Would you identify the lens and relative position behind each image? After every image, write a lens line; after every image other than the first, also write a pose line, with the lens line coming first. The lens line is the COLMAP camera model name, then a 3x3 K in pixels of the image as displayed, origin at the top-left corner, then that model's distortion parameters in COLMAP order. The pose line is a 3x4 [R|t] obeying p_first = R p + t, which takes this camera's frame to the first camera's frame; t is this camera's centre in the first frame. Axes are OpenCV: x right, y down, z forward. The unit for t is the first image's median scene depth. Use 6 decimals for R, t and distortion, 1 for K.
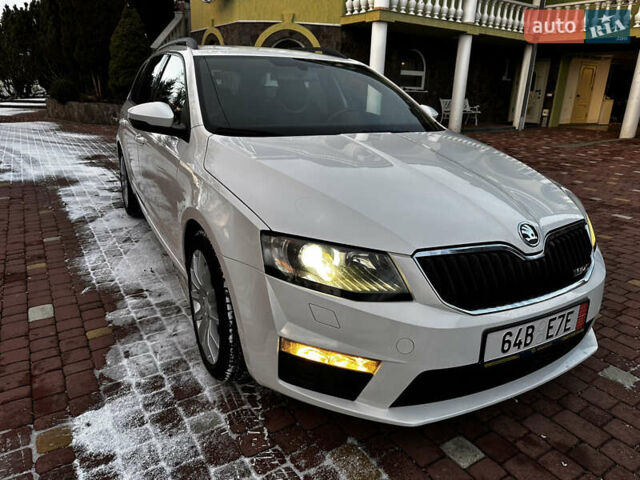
lens RADIAL K [[443.2, 0, 315.4], [0, 443.2, 236.6], [0, 0, 1]] dist [0.055681, -0.073277]
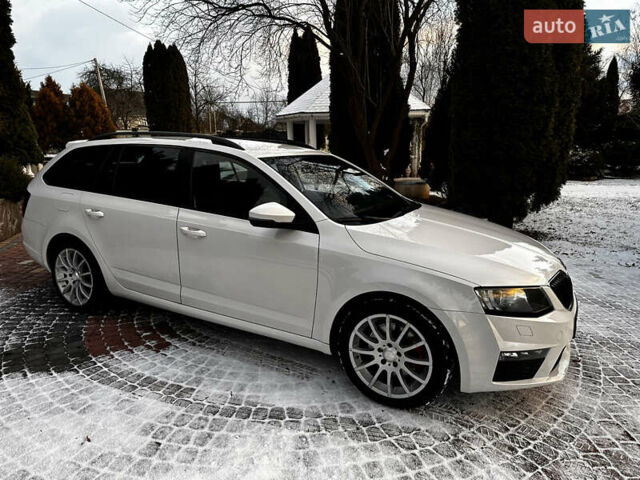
lens RADIAL K [[443.2, 0, 315.4], [0, 443.2, 236.6], [0, 0, 1]] dist [0.055681, -0.073277]
pose [[0.834652, -0.122416, 0.537001, -1.443683], [0.173829, 0.983704, -0.045932, -0.222464], [-0.522627, 0.131684, 0.842330, -0.061105]]
